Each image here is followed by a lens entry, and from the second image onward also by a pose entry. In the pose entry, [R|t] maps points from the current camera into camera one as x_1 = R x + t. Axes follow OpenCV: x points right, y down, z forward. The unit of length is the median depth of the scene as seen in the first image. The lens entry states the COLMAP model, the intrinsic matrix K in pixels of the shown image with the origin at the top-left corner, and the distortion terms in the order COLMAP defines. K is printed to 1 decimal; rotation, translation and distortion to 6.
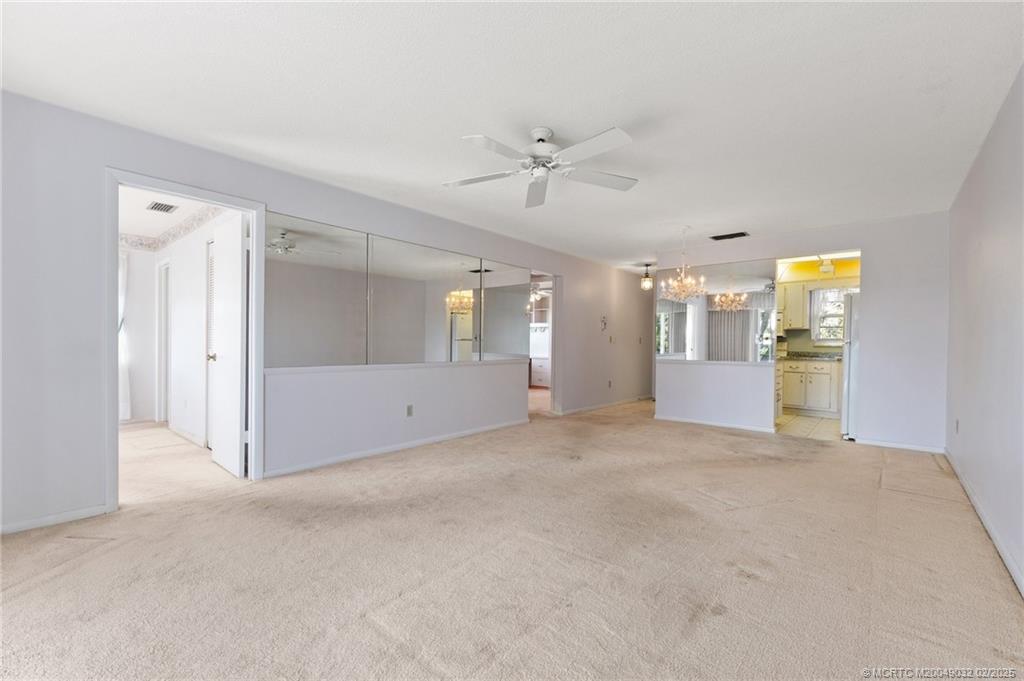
lens RADIAL K [[435.7, 0, 512.0], [0, 435.7, 340.5], [0, 0, 1]] dist [-0.000514, -0.000074]
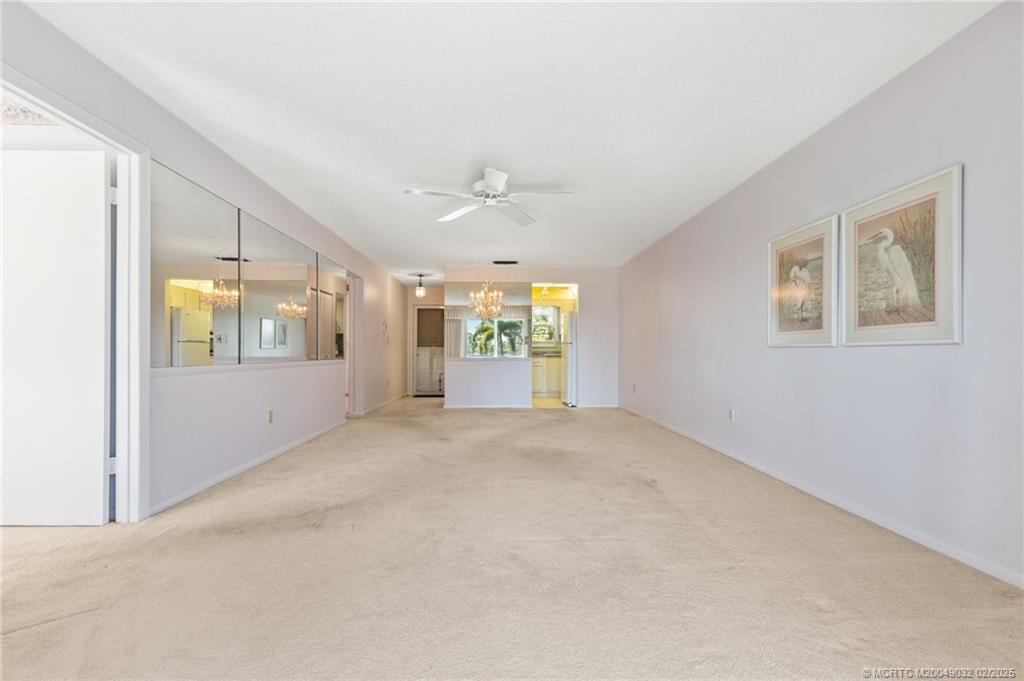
lens RADIAL K [[431.8, 0, 515.3], [0, 431.8, 344.4], [0, 0, 1]] dist [0.004590, 0.000432]
pose [[0.736600, 0.003206, 0.676321, -0.418112], [0.000630, 0.999985, -0.005427, 0.018347], [-0.676329, 0.004424, 0.736587, 0.018474]]
